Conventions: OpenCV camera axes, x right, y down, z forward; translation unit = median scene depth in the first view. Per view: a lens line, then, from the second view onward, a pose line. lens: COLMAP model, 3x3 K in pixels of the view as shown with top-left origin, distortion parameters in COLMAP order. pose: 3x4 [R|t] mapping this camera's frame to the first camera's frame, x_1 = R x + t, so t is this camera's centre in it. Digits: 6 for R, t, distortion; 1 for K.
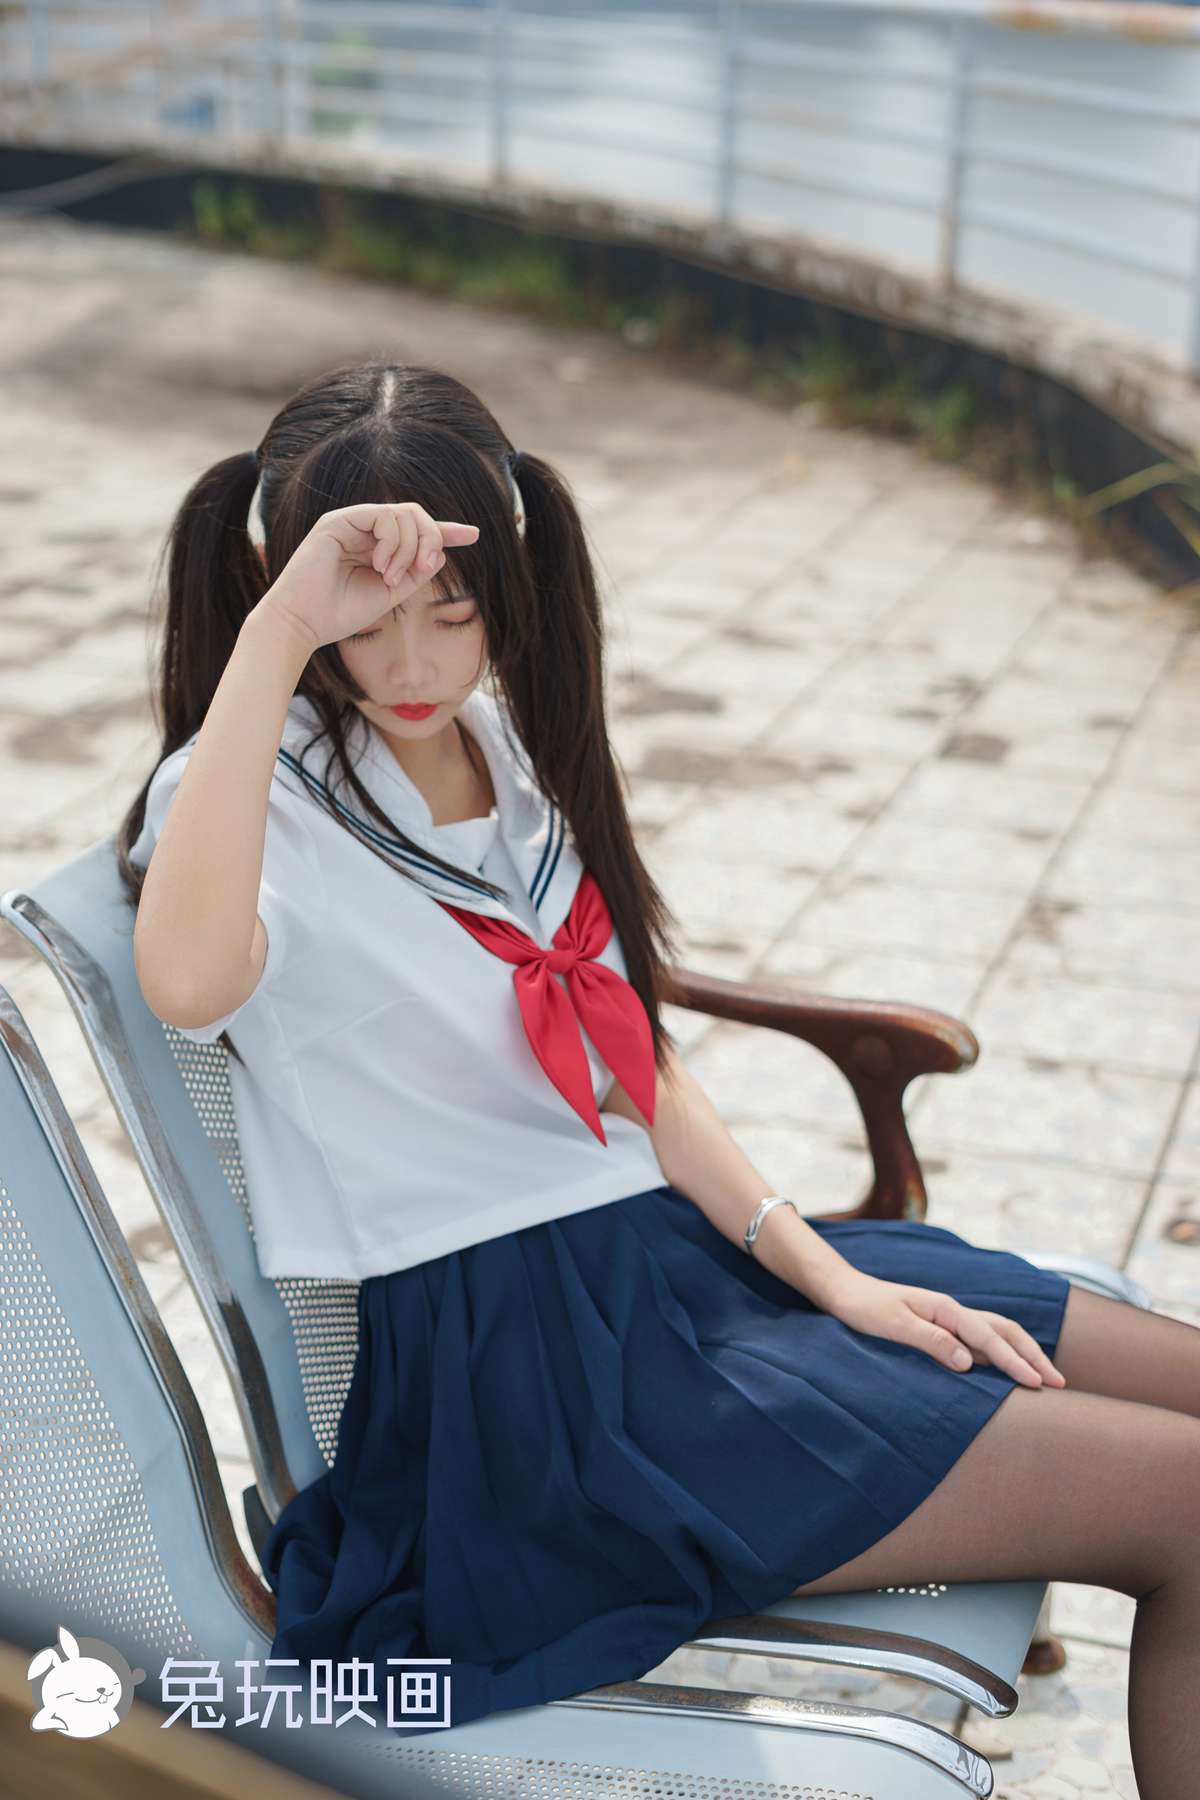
lens RADIAL K [[2583.2, 0, 600.0], [0, 2583.2, 900.0], [0, 0, 1]] dist [-0.029769, -0.040335]
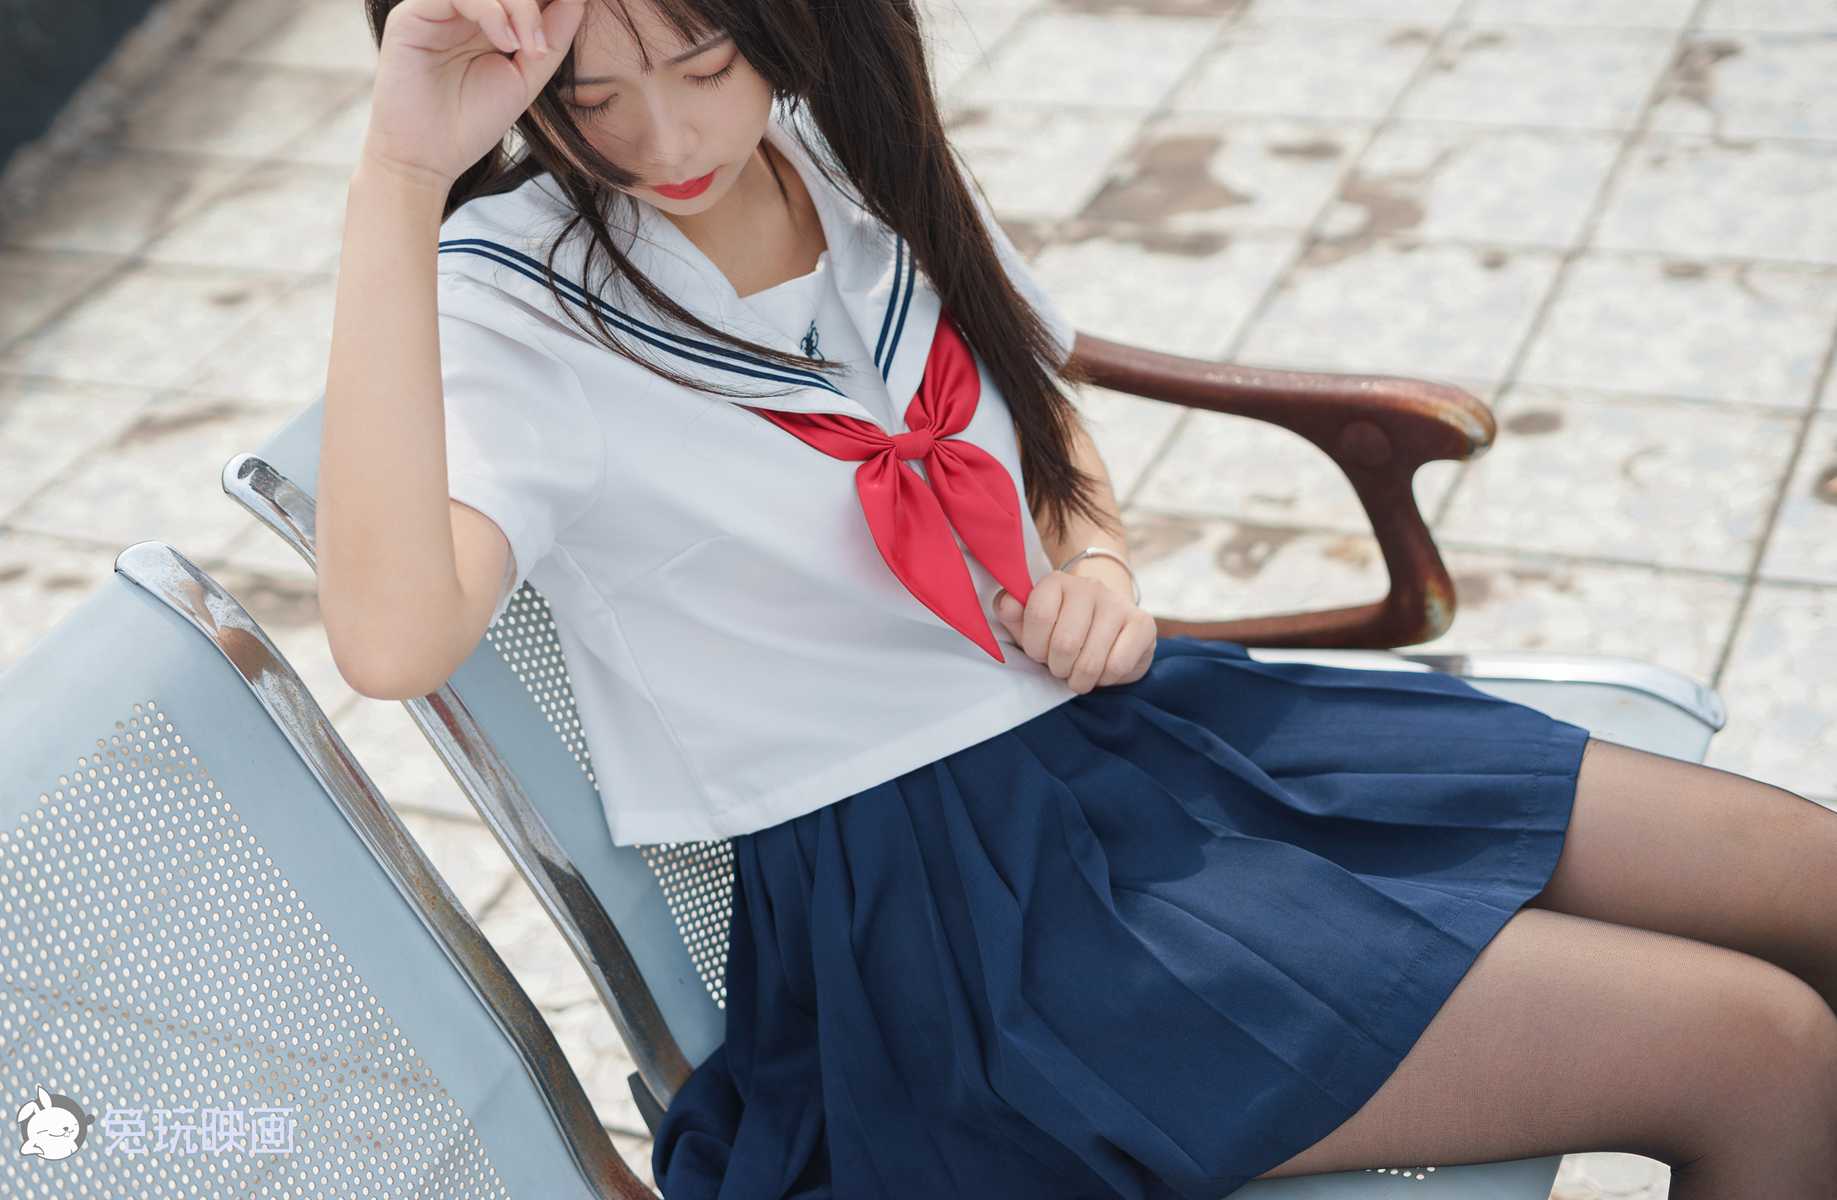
lens RADIAL K [[2747.3, 0, 918.5], [0, 2747.3, 600.0], [0, 0, 1]] dist [-0.027567, 0.126322]
pose [[0.984605, -0.087137, -0.151523, 0.114571], [0.117855, 0.971142, 0.207346, -0.110404], [0.129083, -0.222012, 0.966462, 0.144072]]
